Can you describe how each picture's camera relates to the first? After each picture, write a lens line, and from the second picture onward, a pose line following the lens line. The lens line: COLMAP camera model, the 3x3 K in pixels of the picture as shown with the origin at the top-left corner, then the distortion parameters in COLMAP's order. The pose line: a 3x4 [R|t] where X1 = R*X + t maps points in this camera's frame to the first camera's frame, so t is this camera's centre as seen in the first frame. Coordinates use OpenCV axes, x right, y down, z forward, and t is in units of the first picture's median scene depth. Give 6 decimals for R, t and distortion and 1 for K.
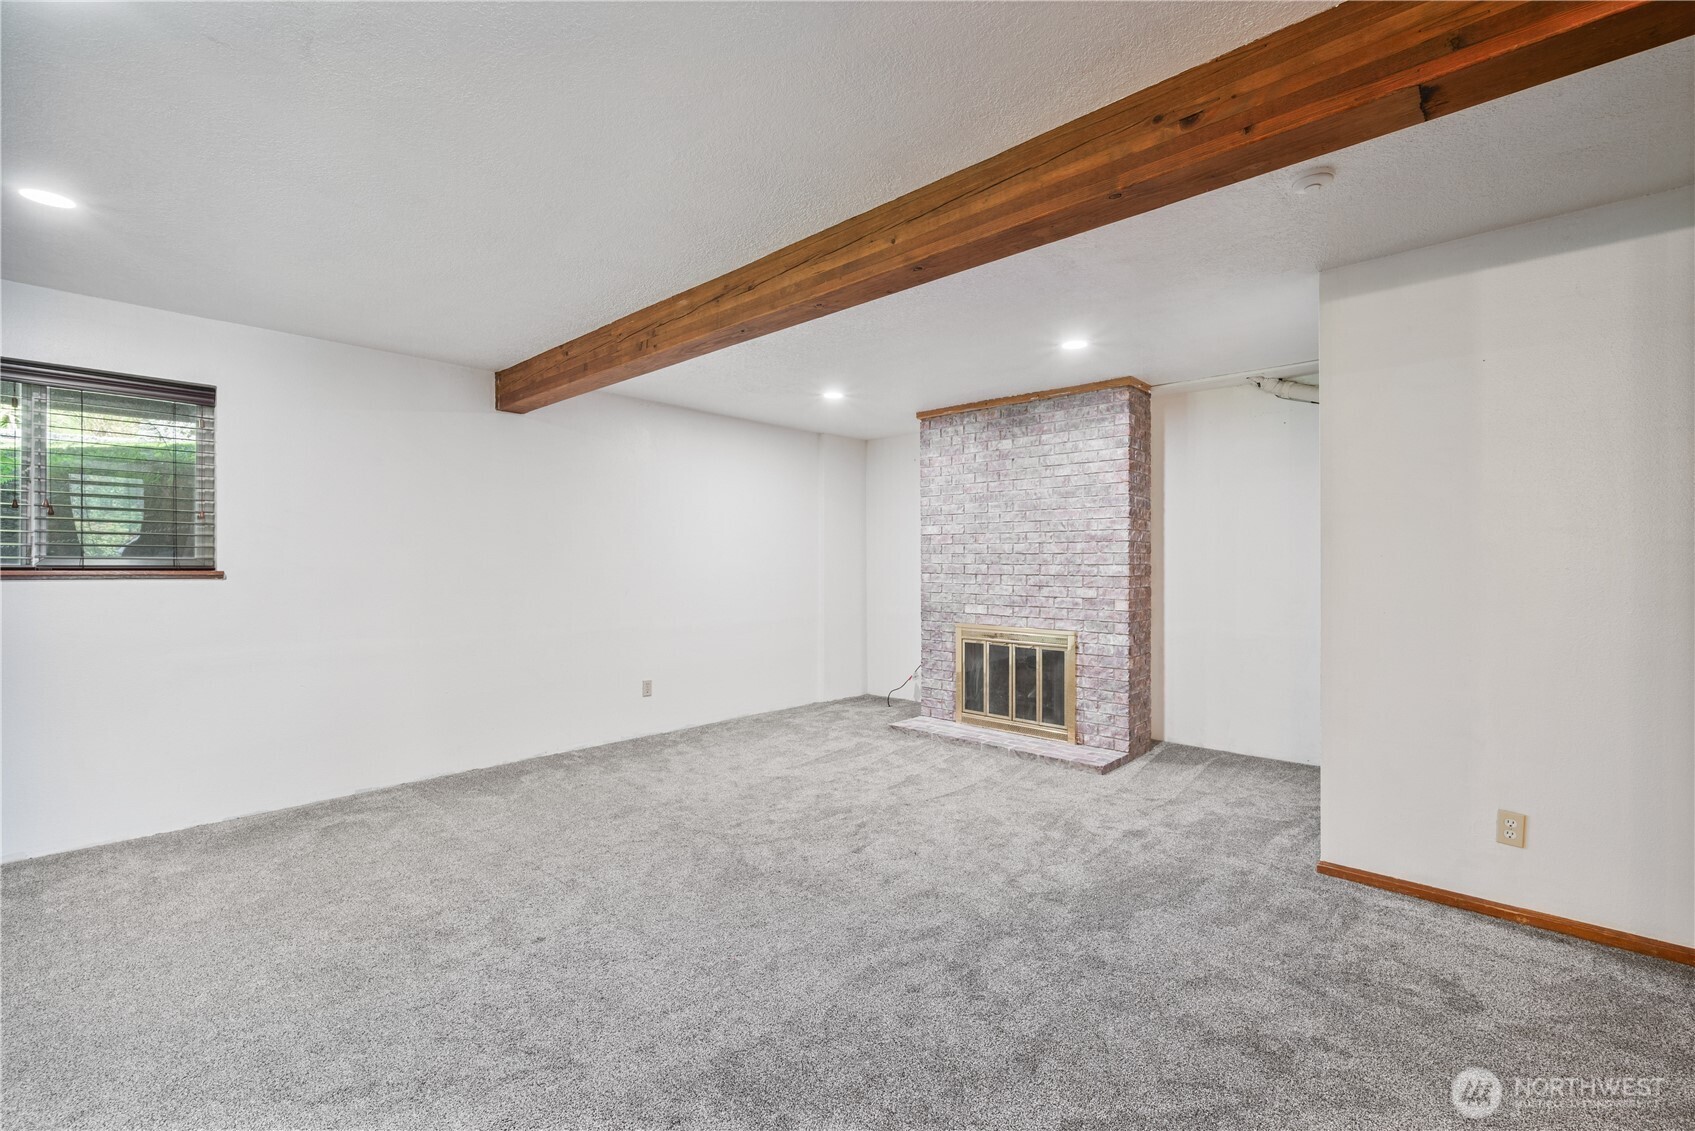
lens RADIAL K [[722.5, 0, 847.5], [0, 722.5, 565.5], [0, 0, 1]] dist [-0.000620, -0.000108]
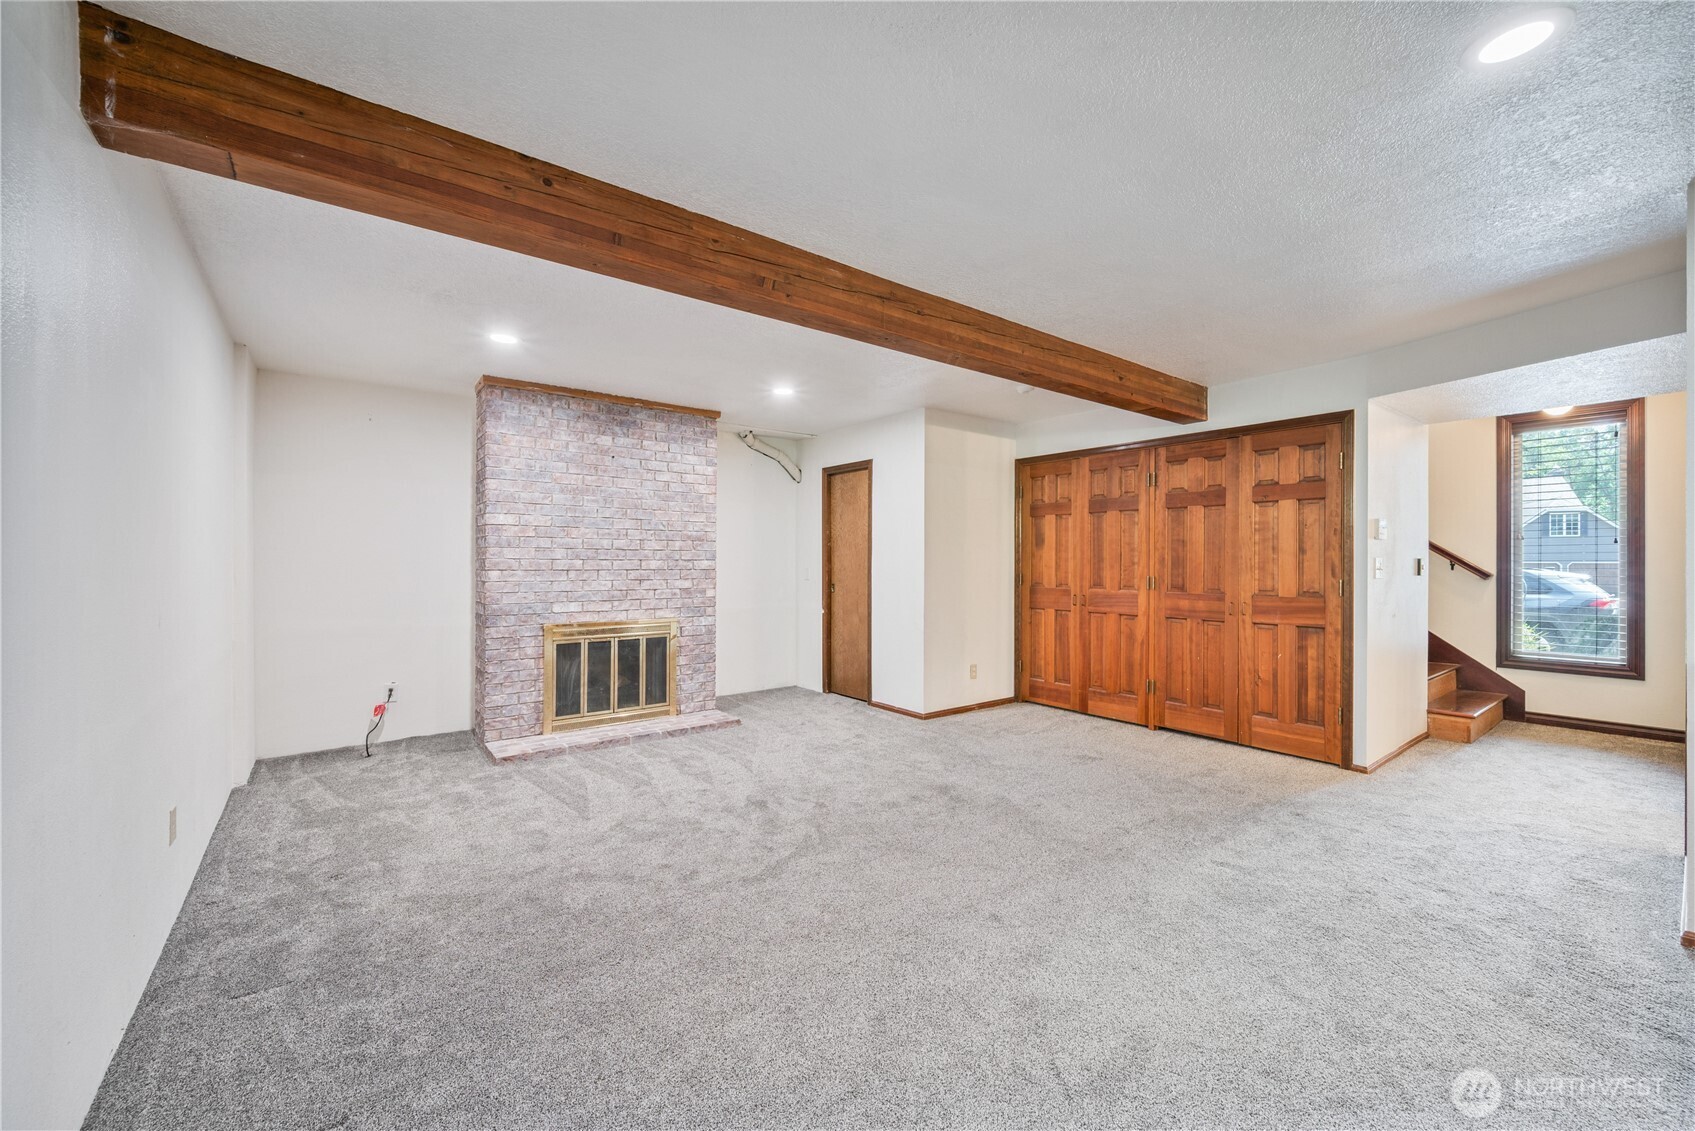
lens RADIAL K [[668.7, 0, 847.5], [0, 668.7, 565.5], [0, 0, 1]] dist [0.001533, 0.000039]
pose [[0.169081, -0.008092, 0.985569, -0.666692], [0.001461, 0.999967, 0.007959, -0.000583], [-0.985601, 0.000094, 0.169087, 0.529617]]
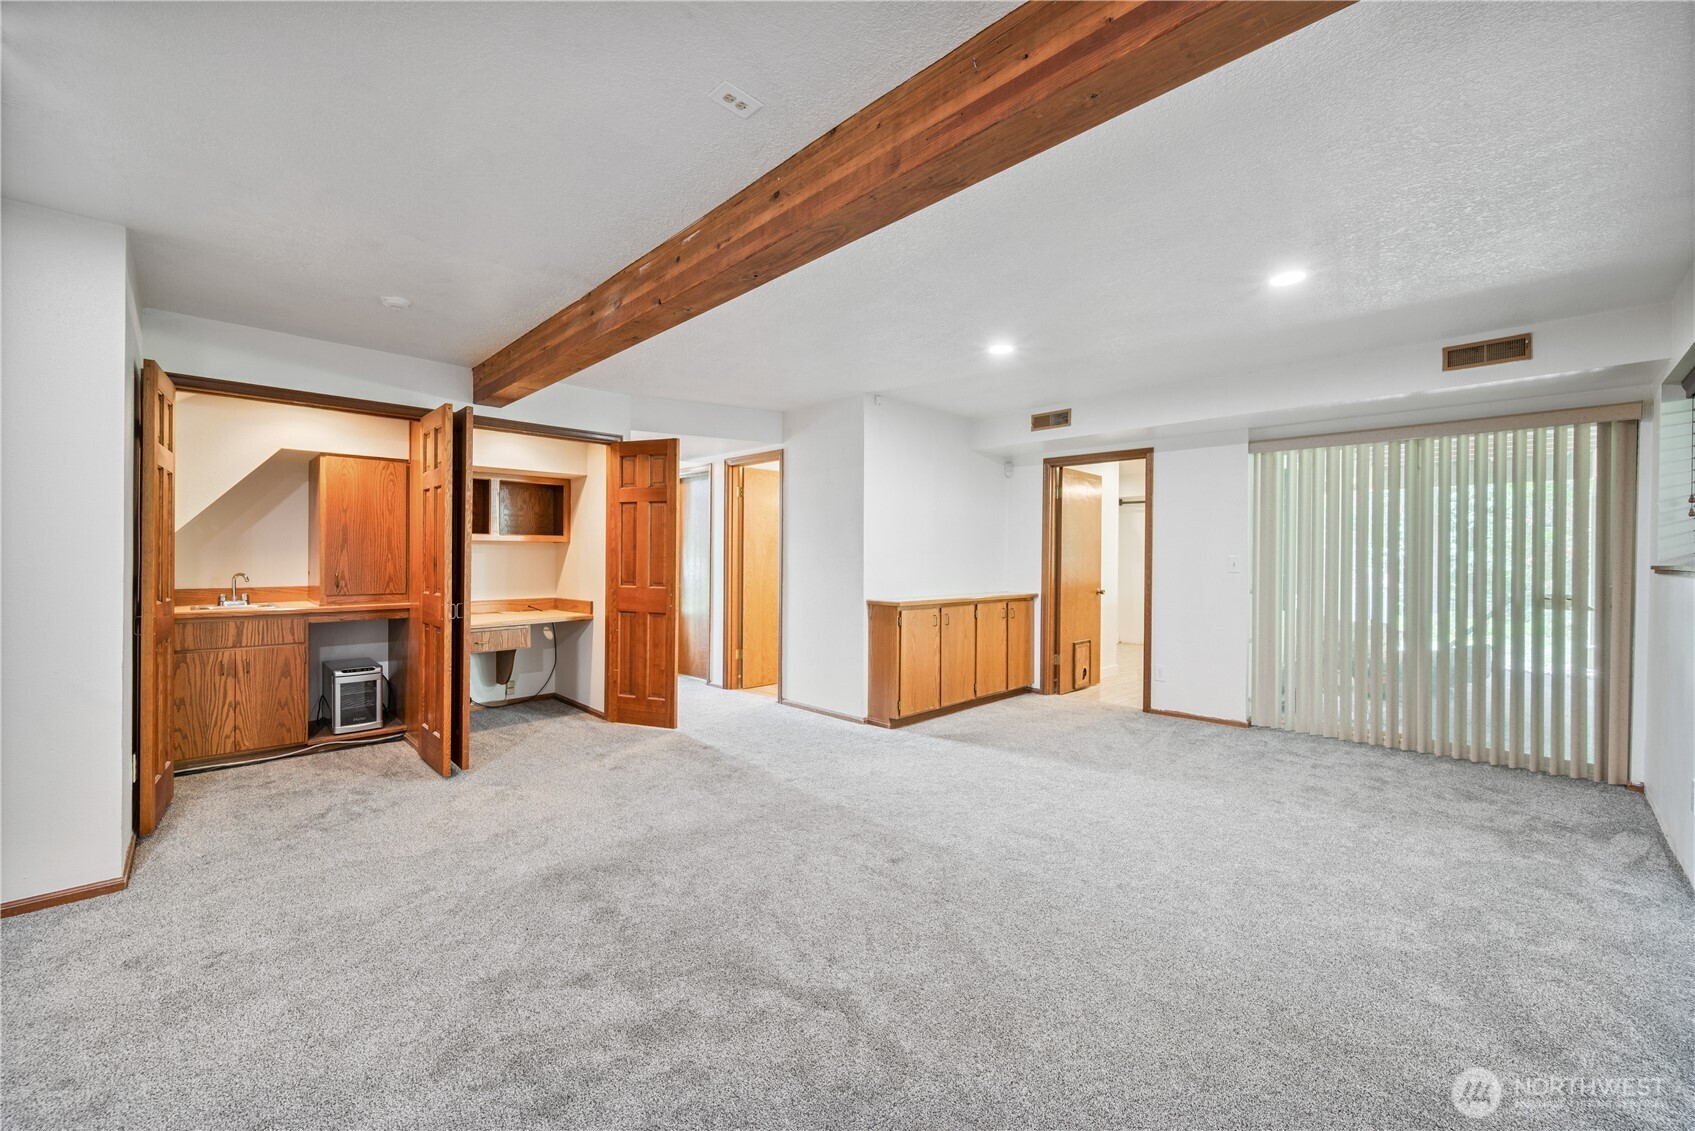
lens RADIAL K [[668.7, 0, 847.5], [0, 668.7, 565.5], [0, 0, 1]] dist [0.001533, 0.000039]
pose [[-0.999309, -0.003029, 0.037054, -0.161283], [-0.002813, 0.999979, 0.005865, 0.008370], [-0.037071, 0.005757, -0.999296, 1.057004]]
